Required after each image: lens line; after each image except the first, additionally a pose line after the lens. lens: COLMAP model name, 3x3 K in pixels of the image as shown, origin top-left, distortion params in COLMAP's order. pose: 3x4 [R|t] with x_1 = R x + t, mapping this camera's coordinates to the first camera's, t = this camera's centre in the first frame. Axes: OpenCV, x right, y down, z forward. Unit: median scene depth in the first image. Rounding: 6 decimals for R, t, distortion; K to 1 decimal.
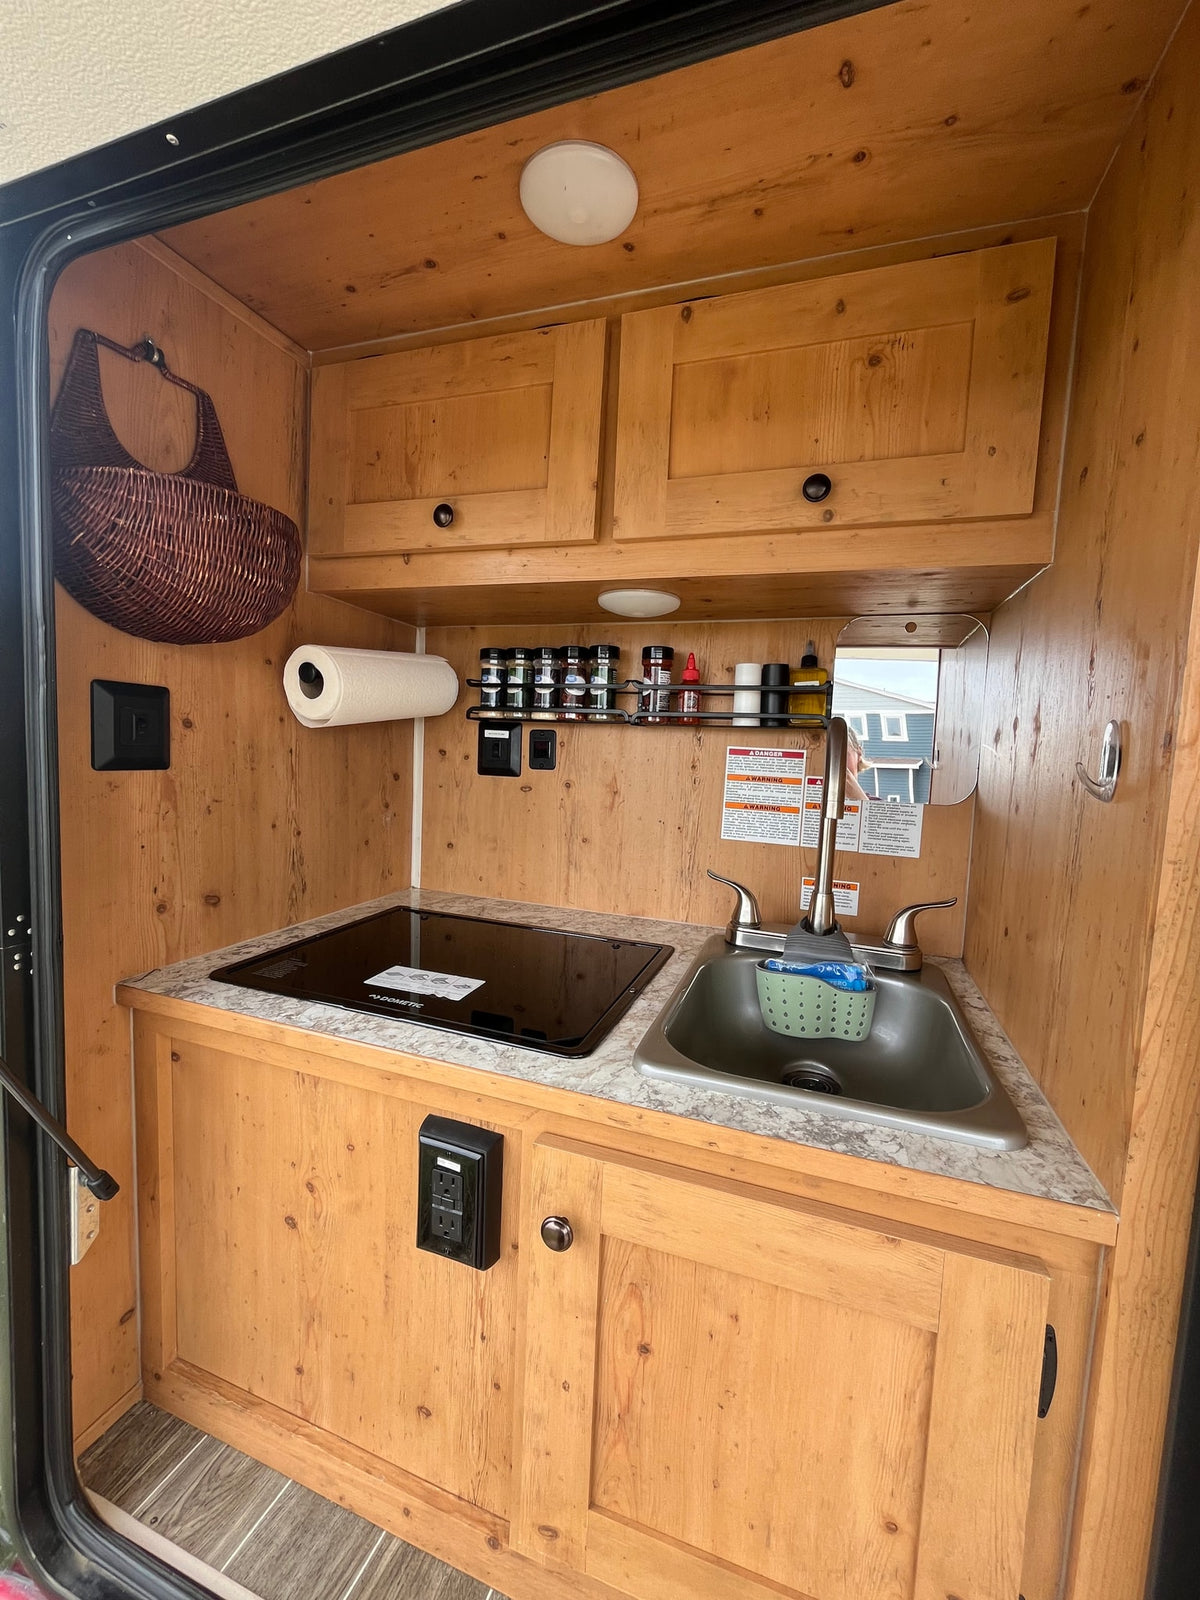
lens RADIAL K [[648.1, 0, 599.8], [0, 648.1, 796.2], [0, 0, 1]] dist [-0.001524, 0.000366]
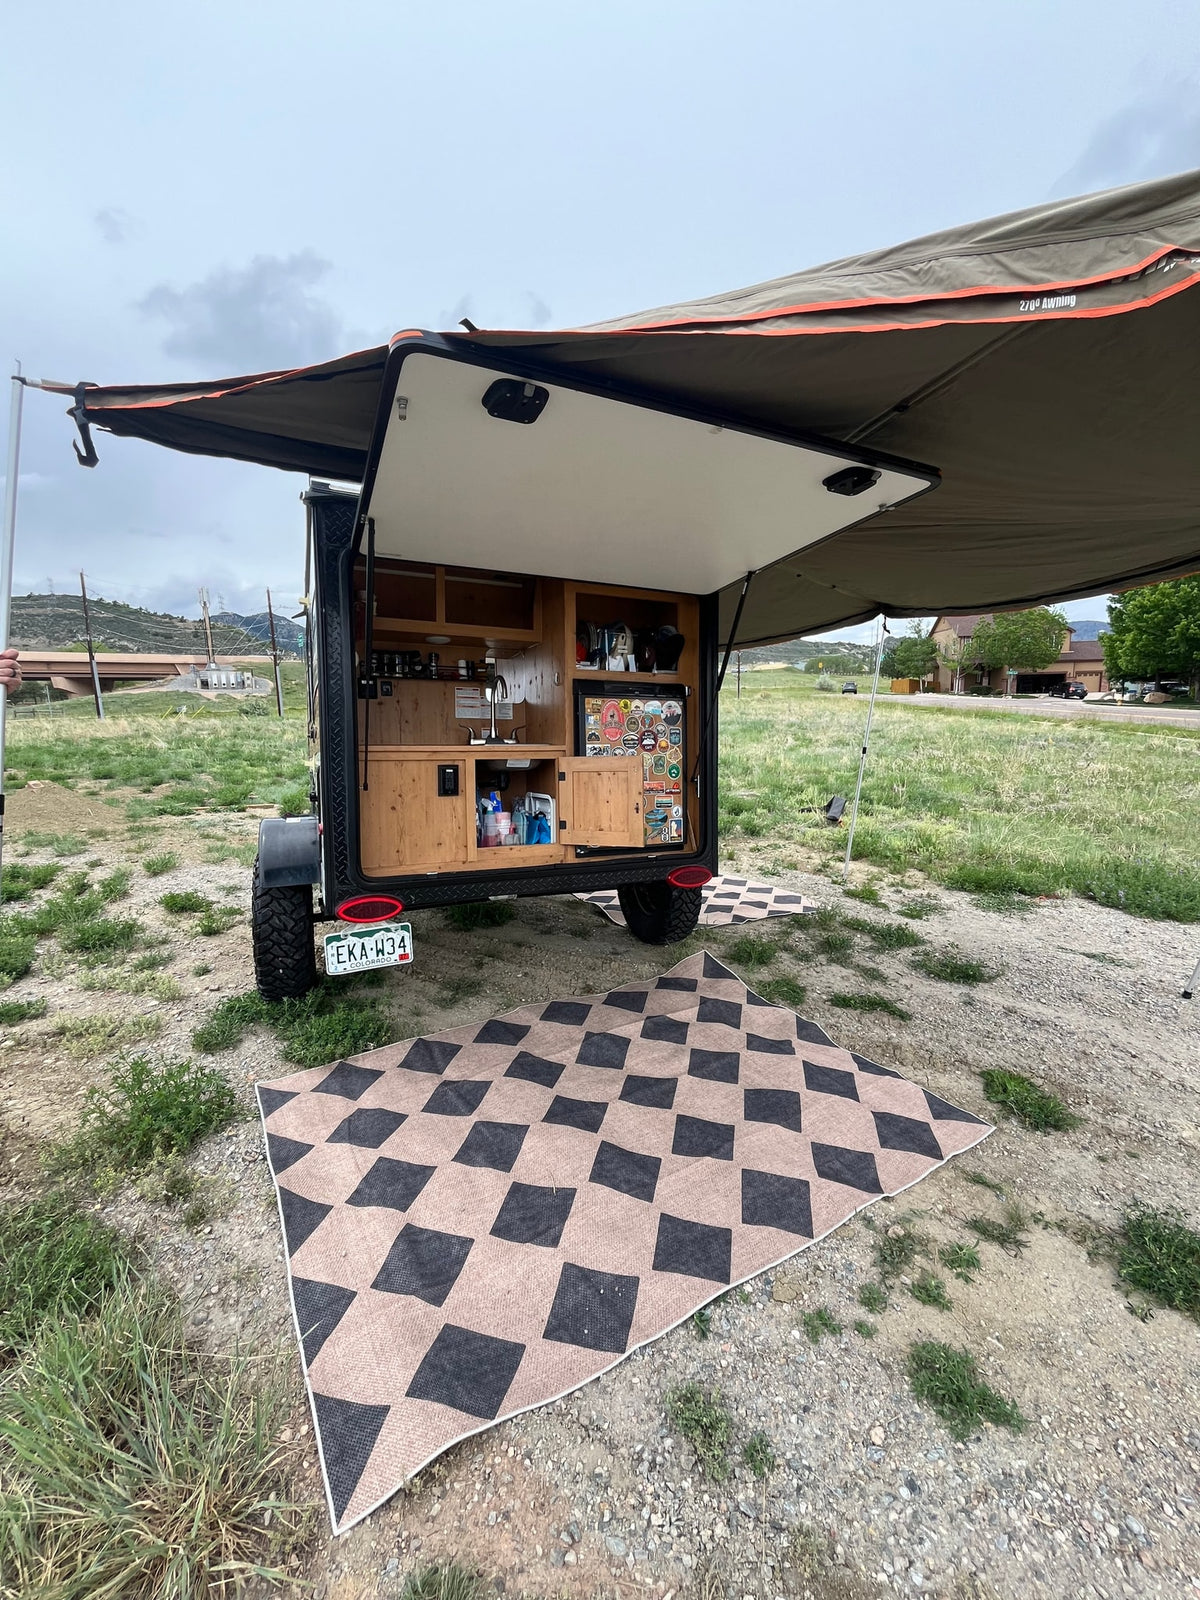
lens RADIAL K [[692.1, 0, 601.5], [0, 692.1, 800.1], [0, 0, 1]] dist [-0.002510, 0.001729]
pose [[0.713601, -0.083502, 0.695558, -2.195509], [0.097434, 0.995051, 0.019495, 0.617019], [-0.693743, 0.053859, 0.718206, -2.419826]]
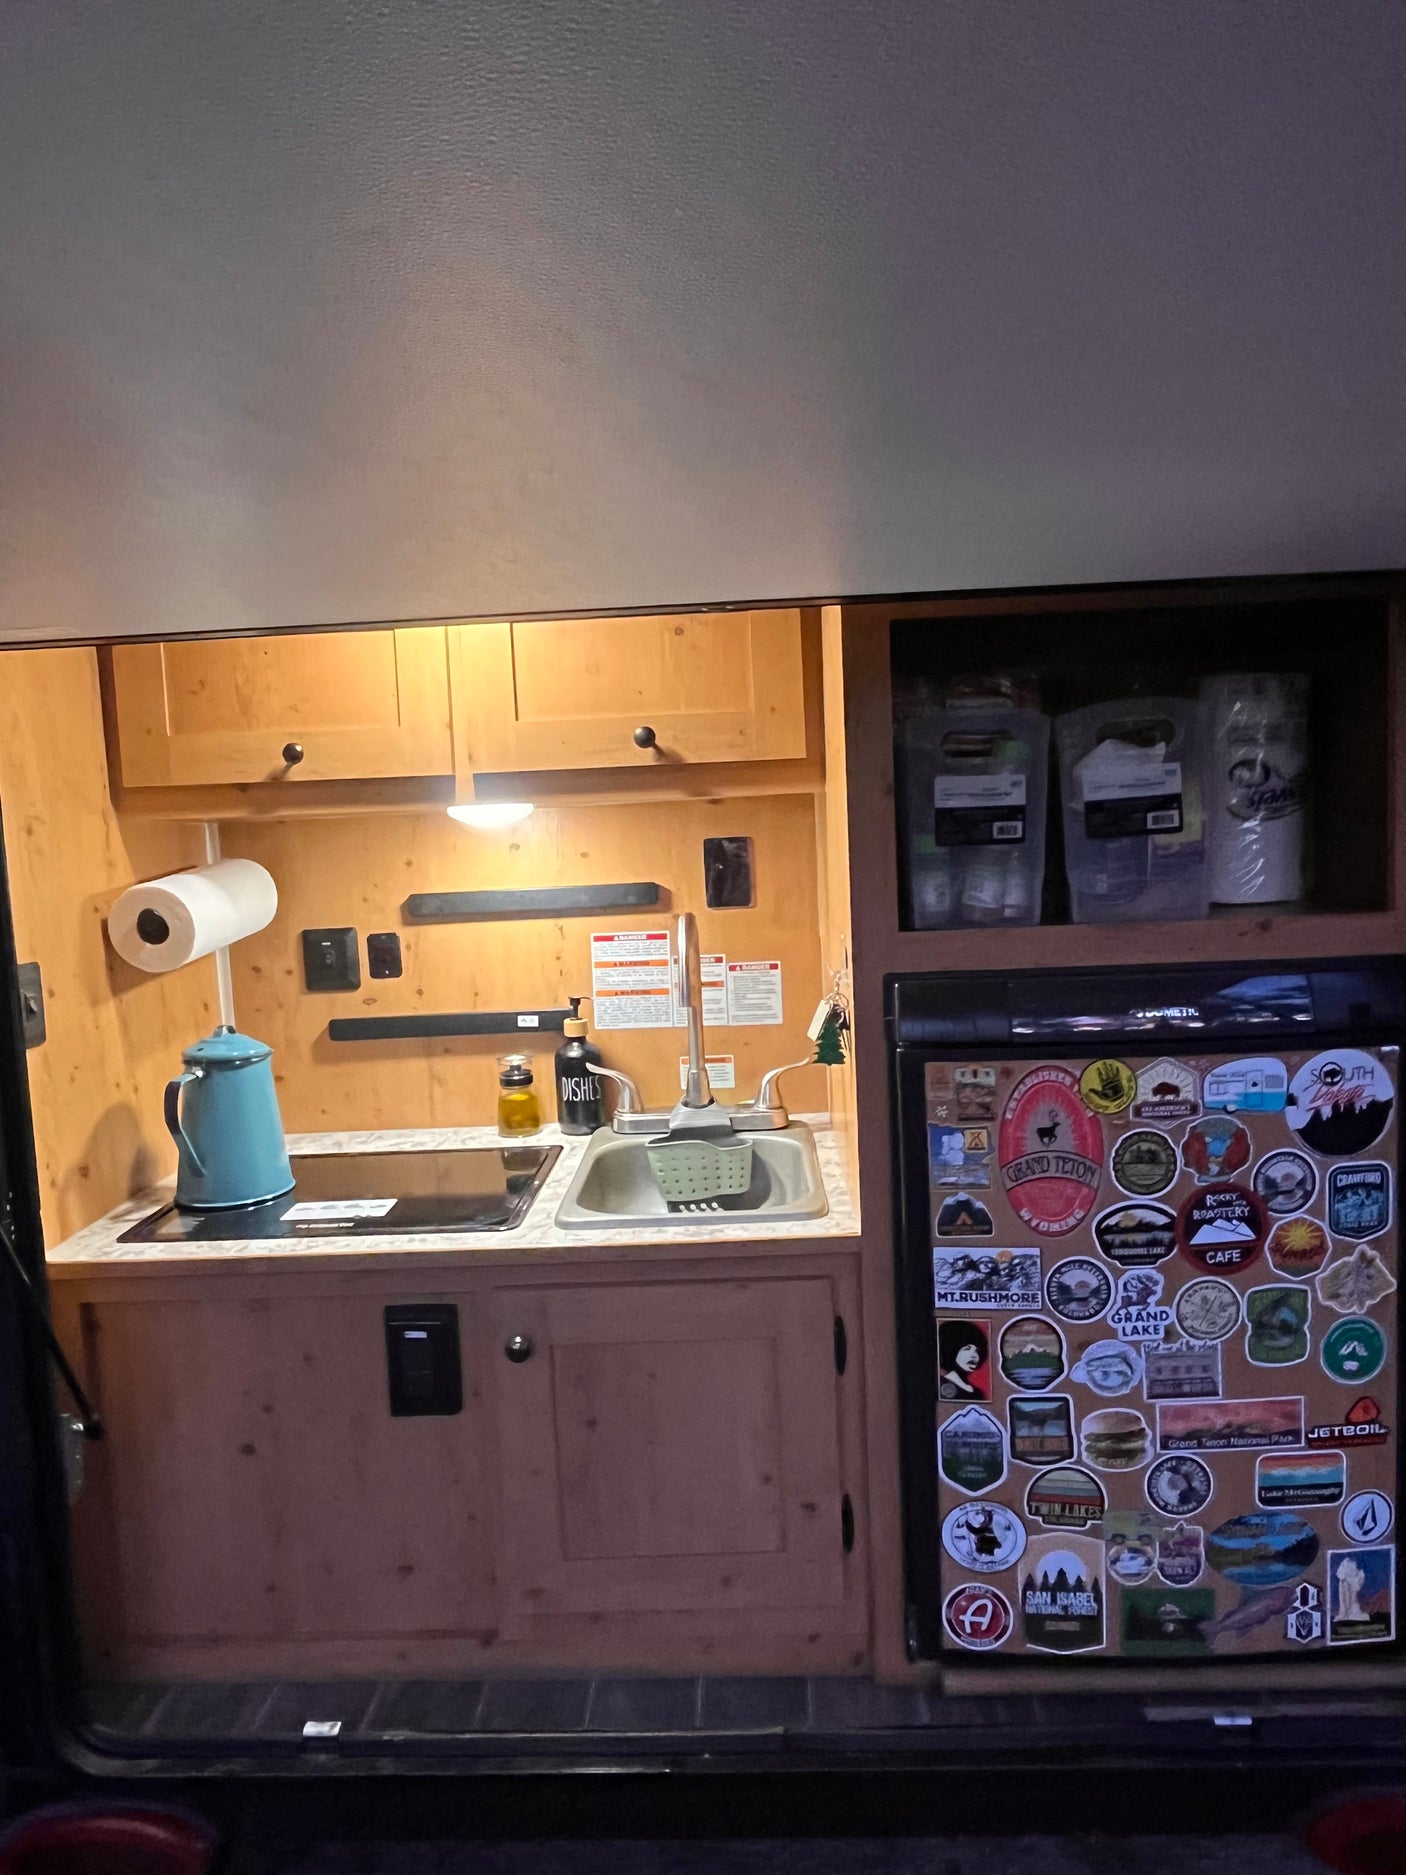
lens RADIAL K [[1247.5, 0, 698.1], [0, 1247.5, 930.2], [0, 0, 1]] dist [-0.004248, -0.001486]
pose [[0.951037, -0.114091, 0.287248, -0.251208], [0.112089, 0.993421, 0.023462, -0.147138], [-0.288035, 0.009884, 0.957569, -1.123661]]
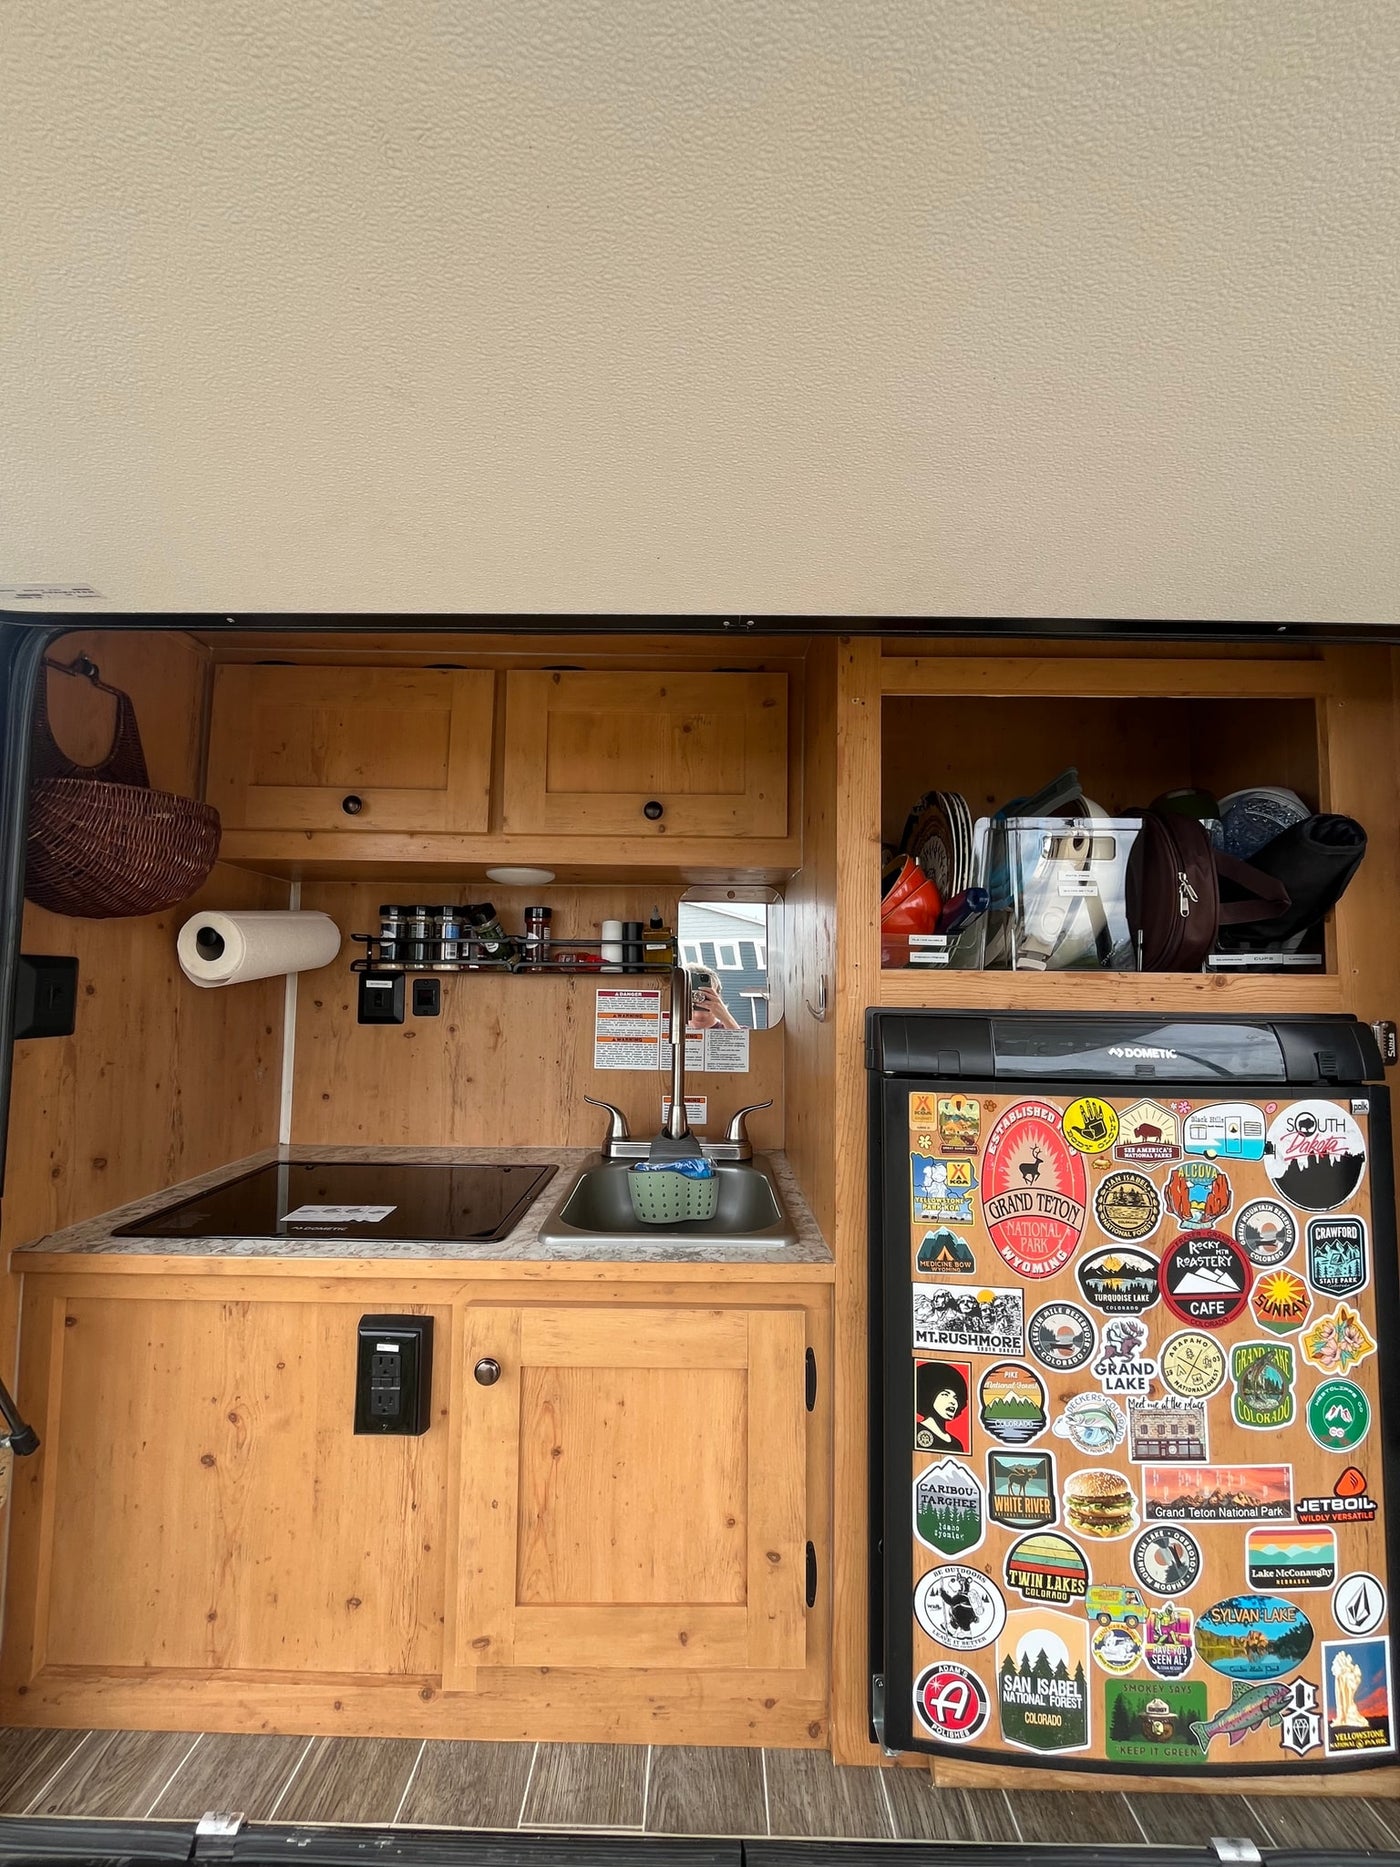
lens RADIAL K [[756.2, 0, 695.2], [0, 756.2, 930.9], [0, 0, 1]] dist [-0.001524, 0.000366]
pose [[0.944957, -0.011198, 0.327003, -0.113811], [0.055084, 0.990594, -0.125255, 0.000554], [-0.322524, 0.136373, 0.936686, -0.500277]]
